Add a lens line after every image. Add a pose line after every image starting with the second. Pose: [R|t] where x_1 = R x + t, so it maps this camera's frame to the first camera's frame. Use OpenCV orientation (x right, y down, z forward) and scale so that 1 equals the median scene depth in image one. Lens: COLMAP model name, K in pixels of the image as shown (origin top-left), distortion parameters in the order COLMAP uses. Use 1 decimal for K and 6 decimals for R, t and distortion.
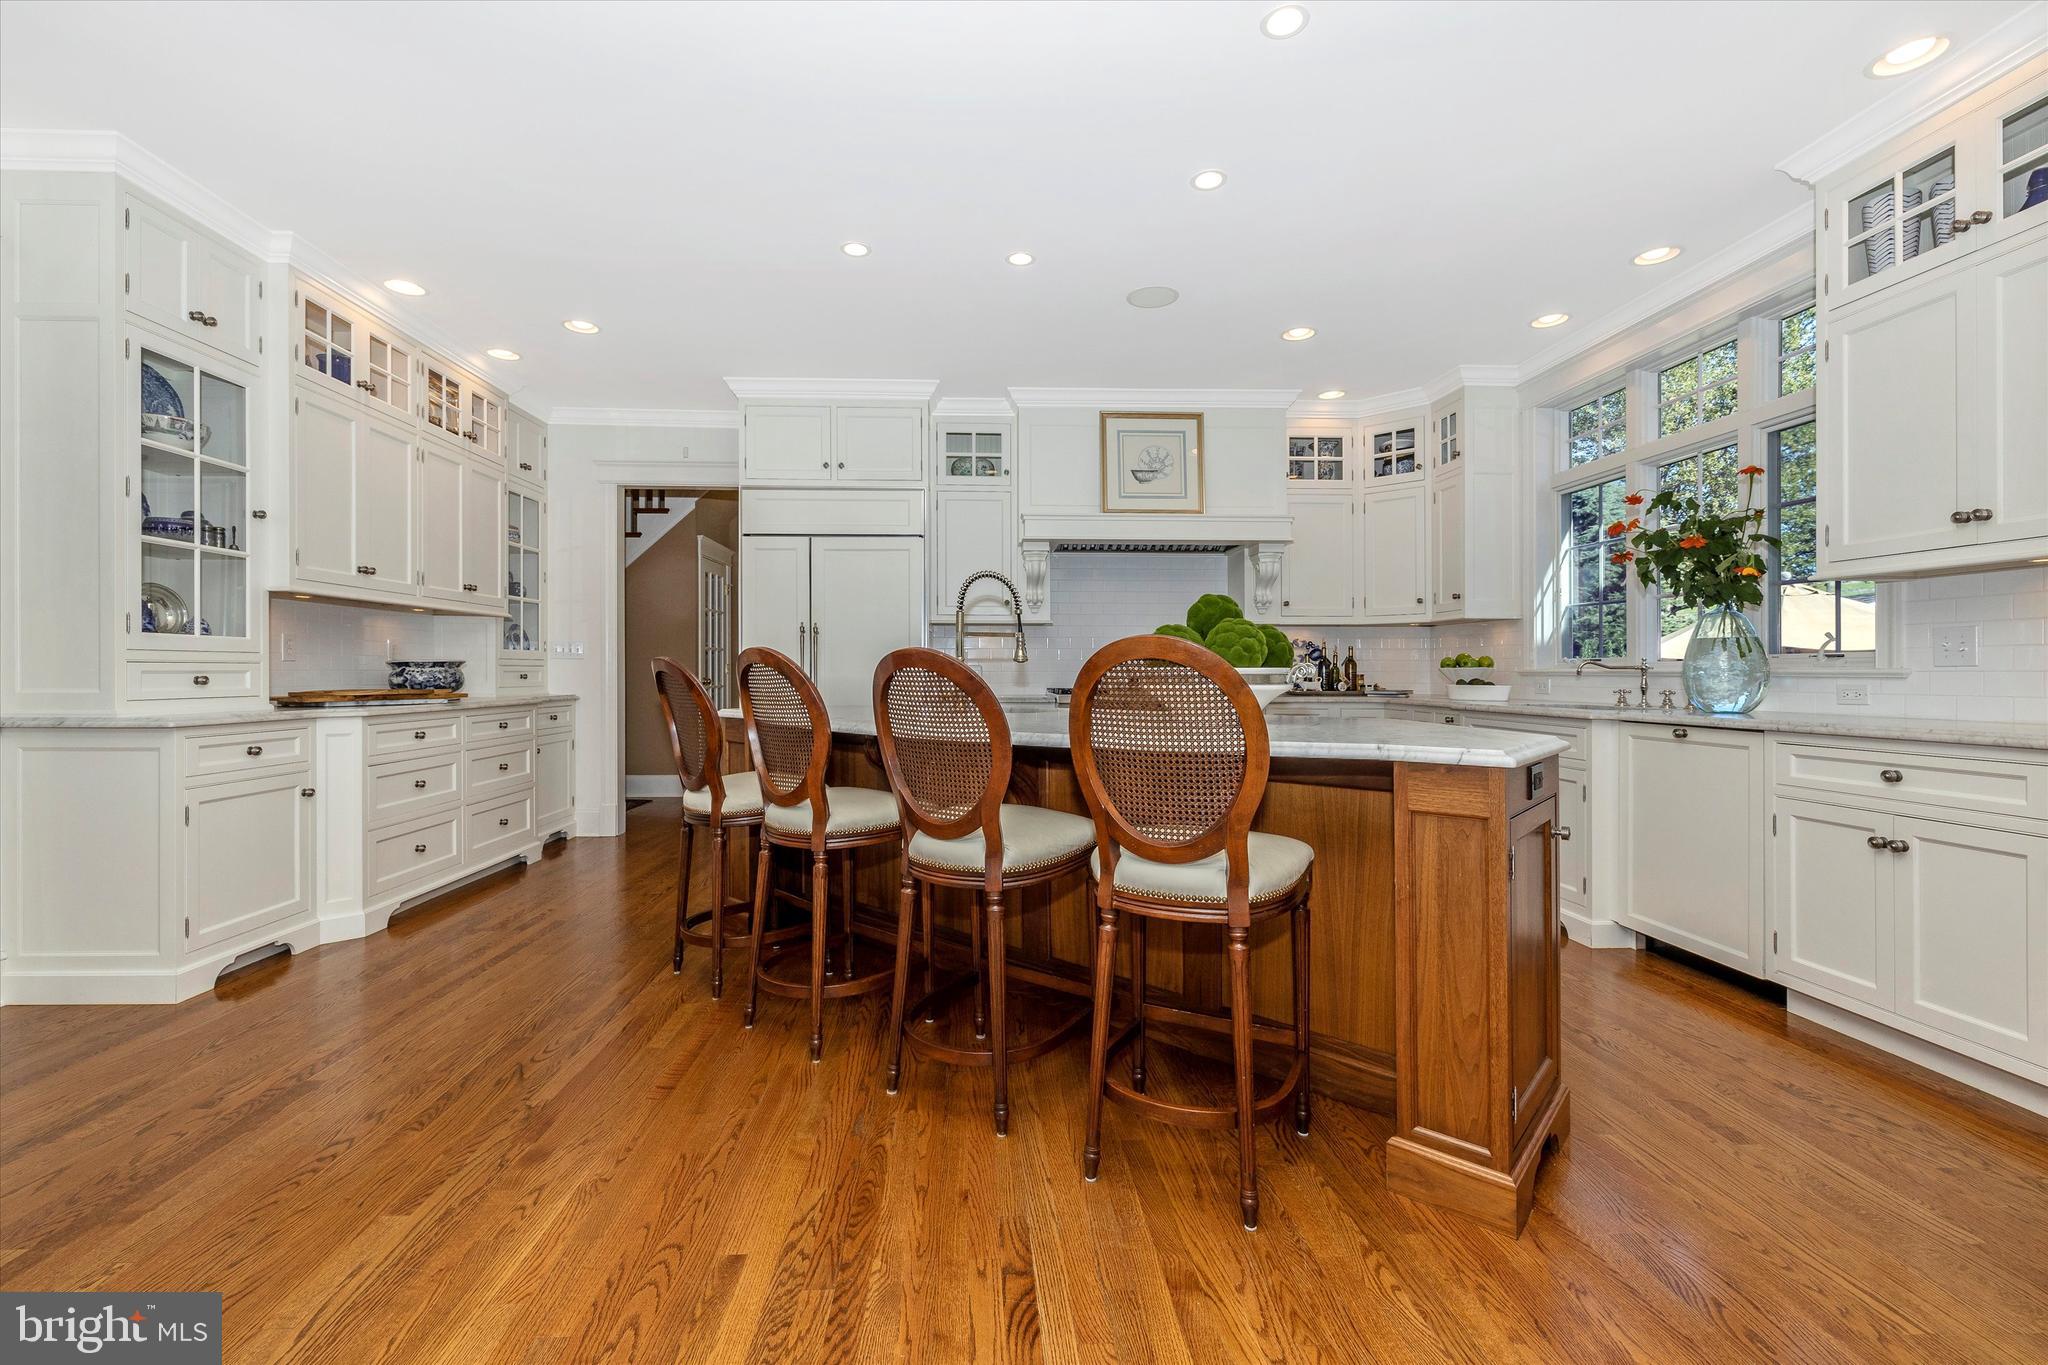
lens RADIAL K [[876.6, 0, 1012.1], [0, 876.6, 678.2], [0, 0, 1]] dist [0.001556, 0.000320]
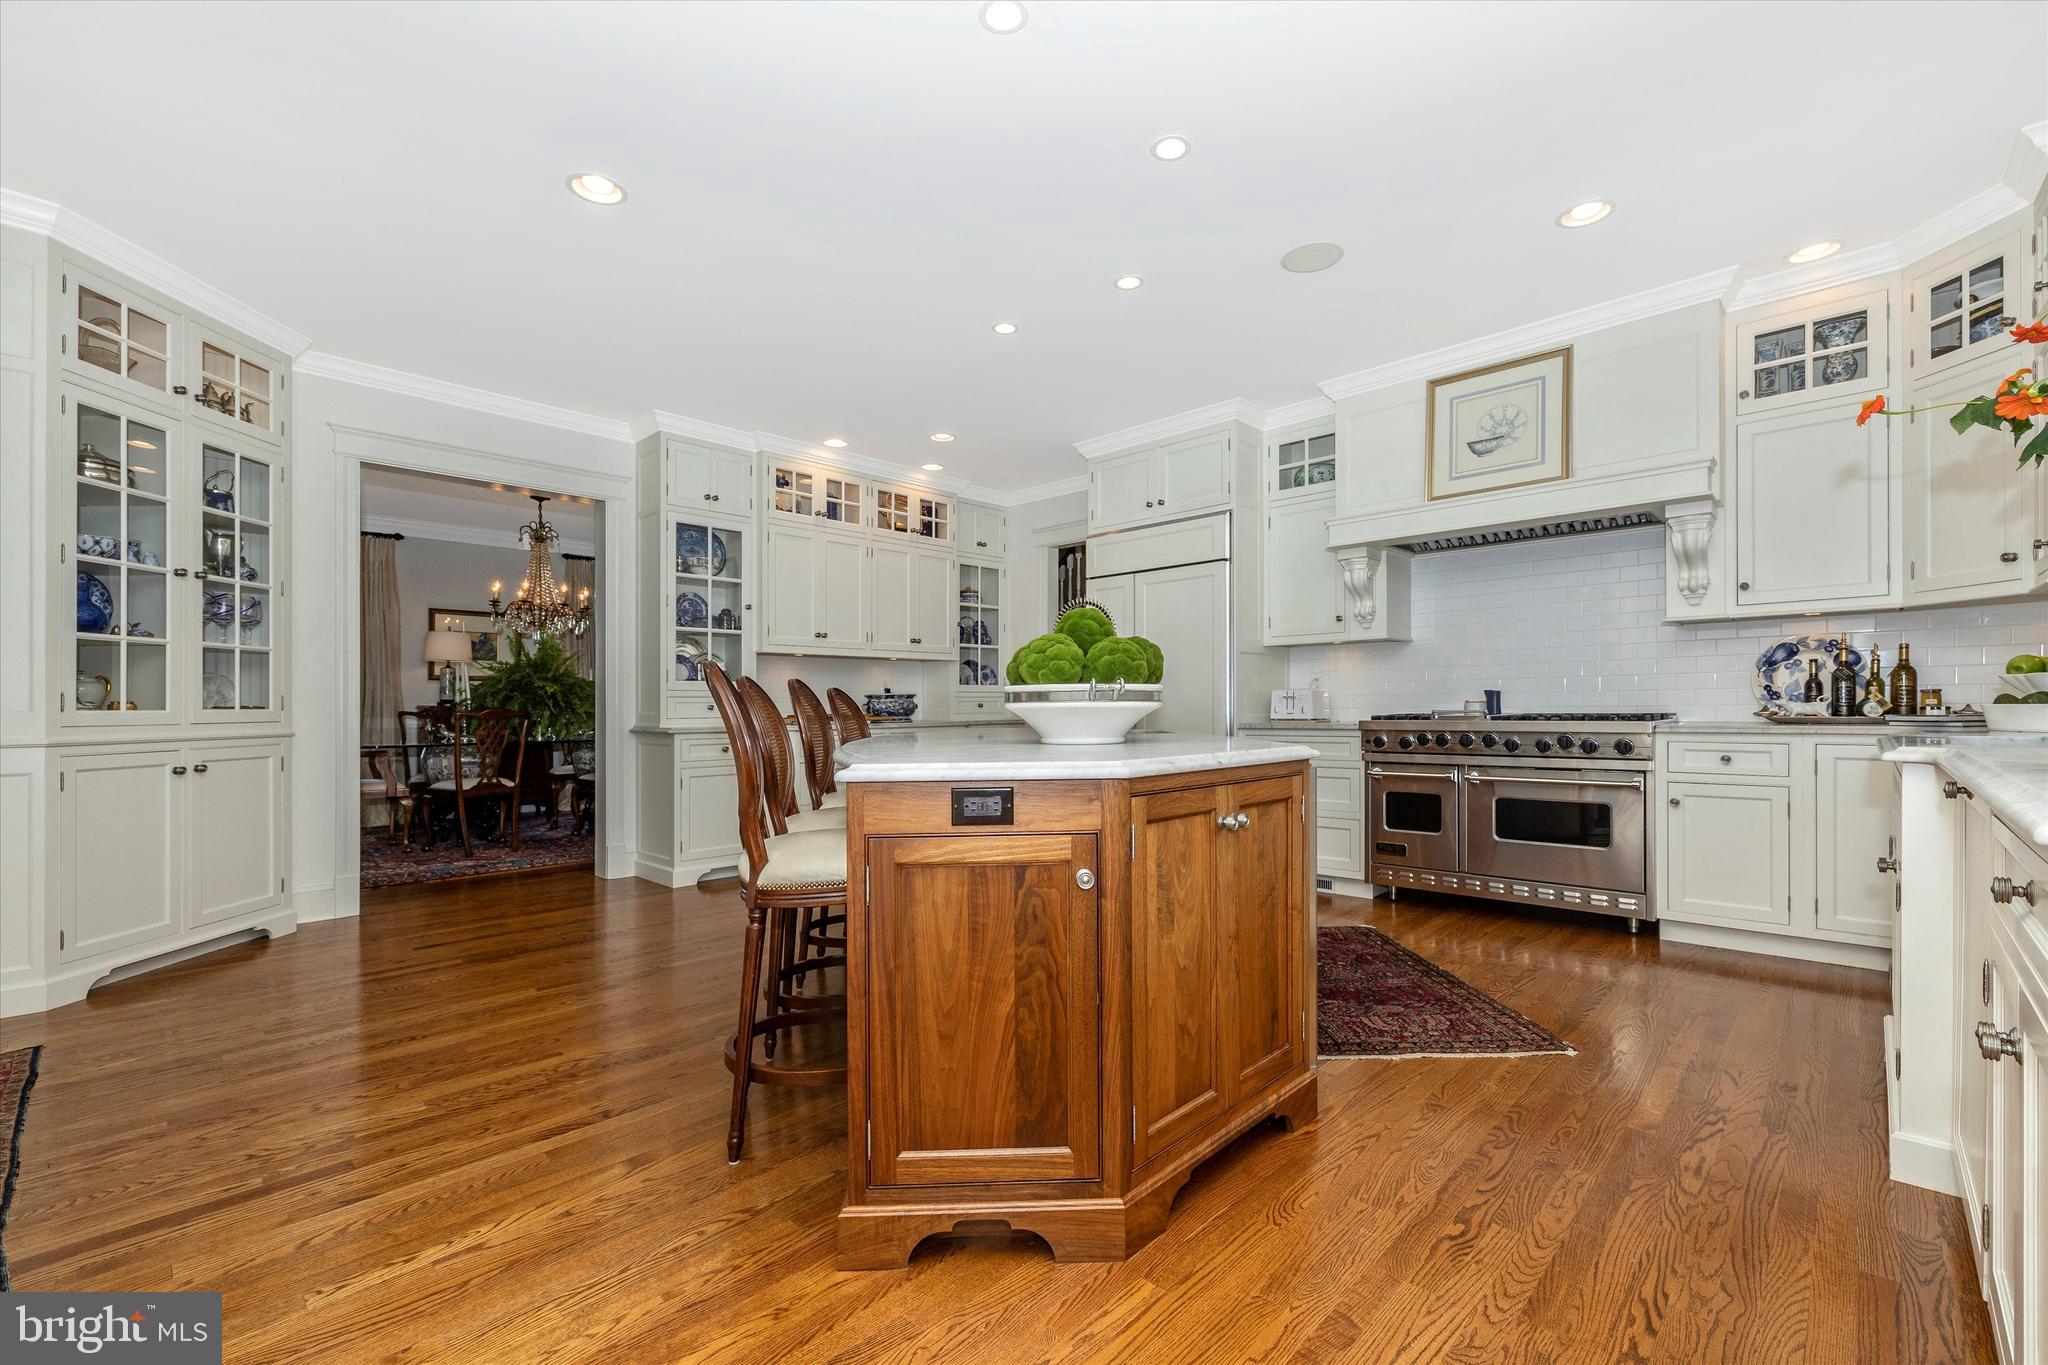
lens RADIAL K [[876.6, 0, 1012.1], [0, 876.6, 678.2], [0, 0, 1]] dist [0.001556, 0.000320]
pose [[0.684753, -0.031236, -0.728105, 0.432622], [0.004387, 0.999240, -0.038741, 0.008817], [0.728762, 0.023334, 0.684369, 0.147973]]
